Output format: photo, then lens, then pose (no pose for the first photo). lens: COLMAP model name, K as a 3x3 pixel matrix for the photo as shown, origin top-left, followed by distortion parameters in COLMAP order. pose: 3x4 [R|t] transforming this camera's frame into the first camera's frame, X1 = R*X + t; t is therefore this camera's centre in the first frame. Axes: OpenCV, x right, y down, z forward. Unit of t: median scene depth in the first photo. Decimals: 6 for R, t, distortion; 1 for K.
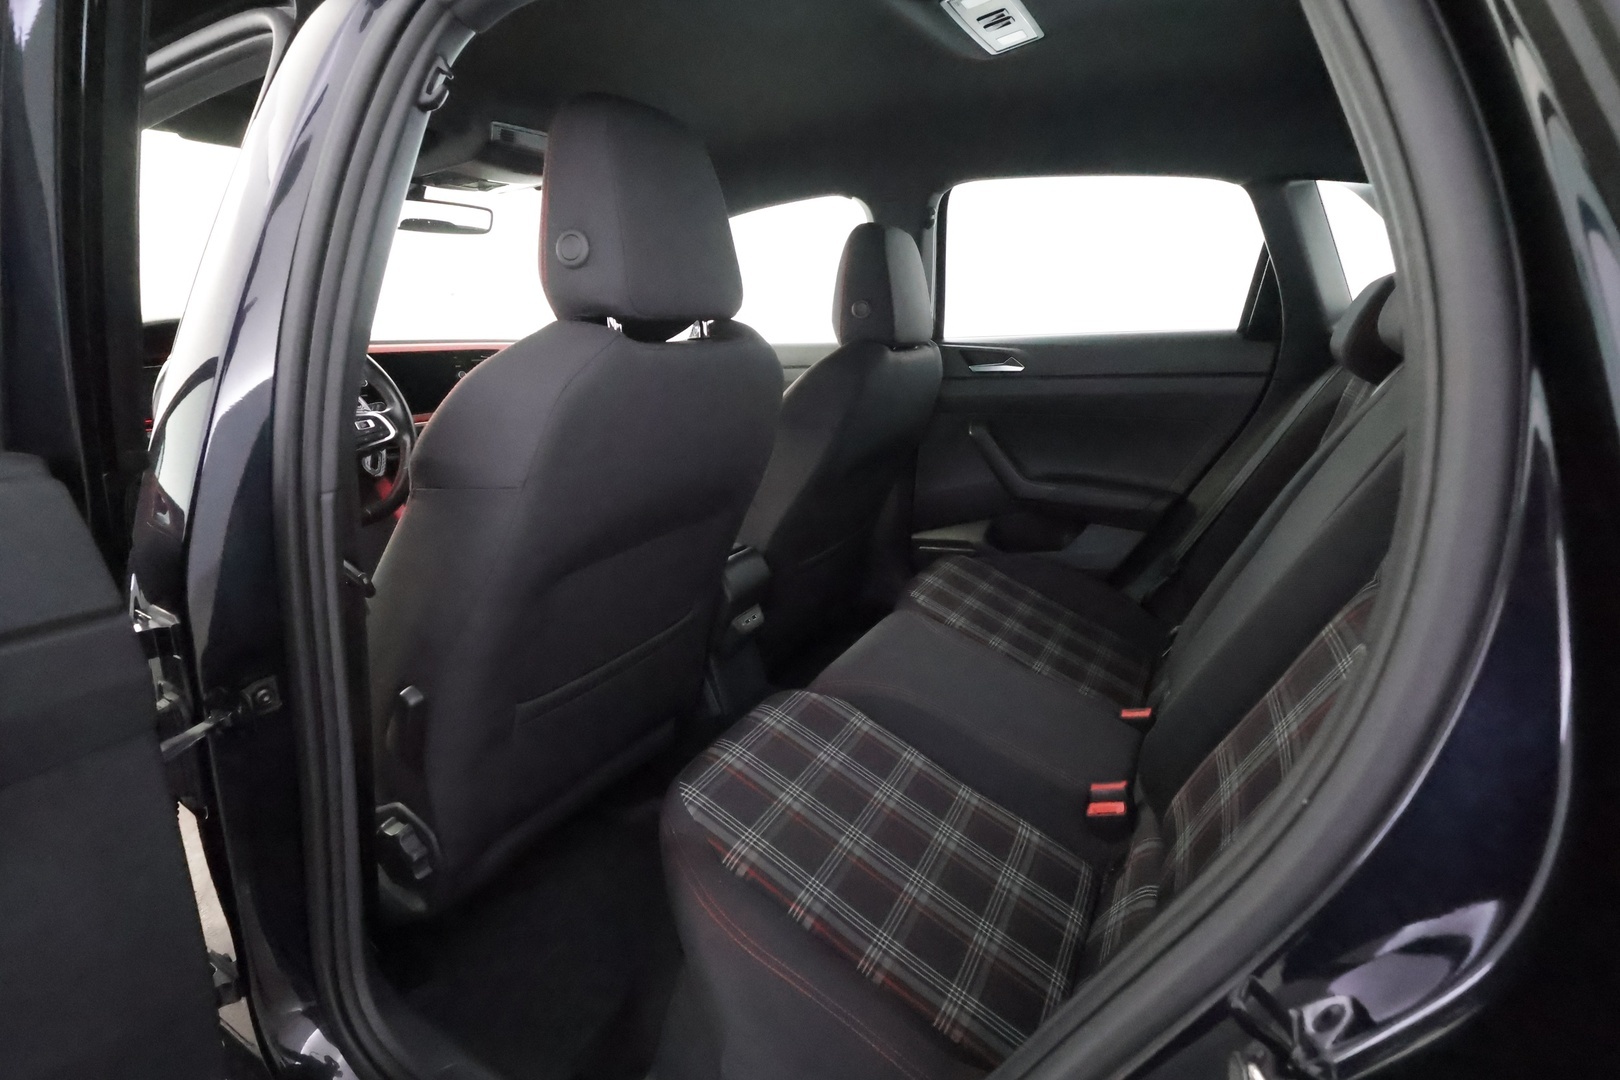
lens RADIAL K [[754.2, 0, 815.2], [0, 754.2, 540.9], [0, 0, 1]] dist [-0.004327, 0.003753]
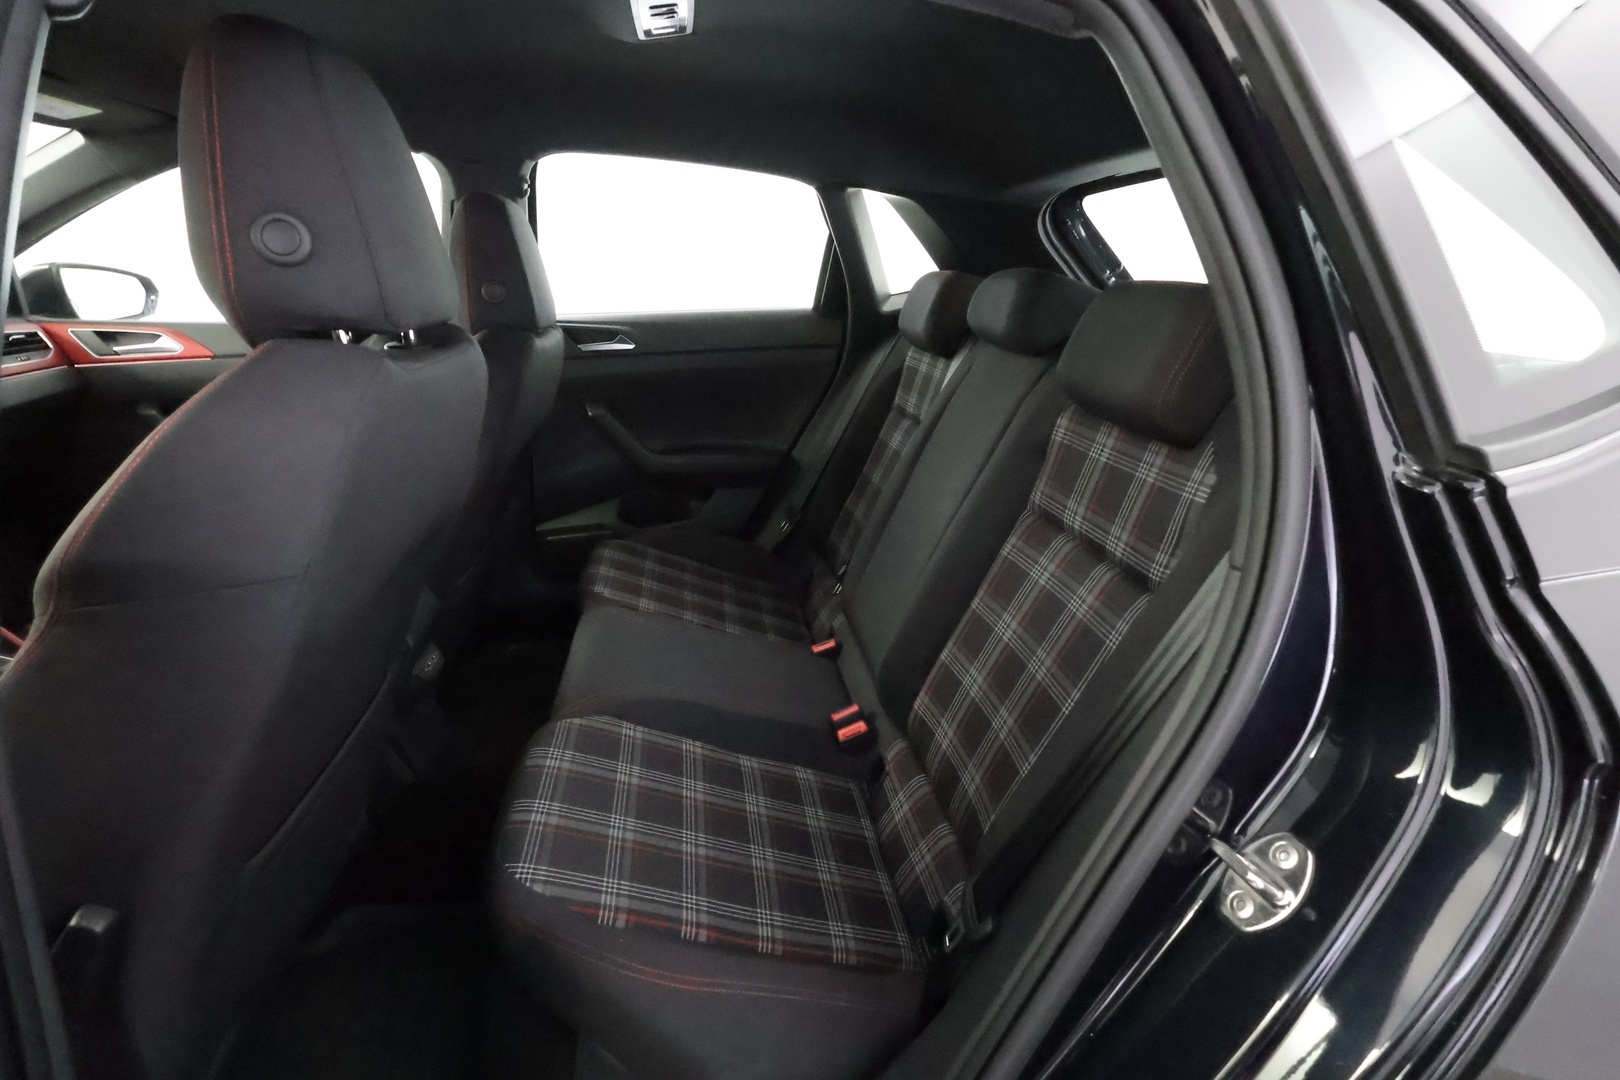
lens RADIAL K [[754.2, 0, 815.9], [0, 754.2, 540.0], [0, 0, 1]] dist [-0.004327, 0.003753]
pose [[0.785623, -0.187214, 0.589700, -0.244344], [0.153837, 0.982296, 0.106905, -0.060977], [-0.599274, 0.006731, 0.800515, 0.065486]]
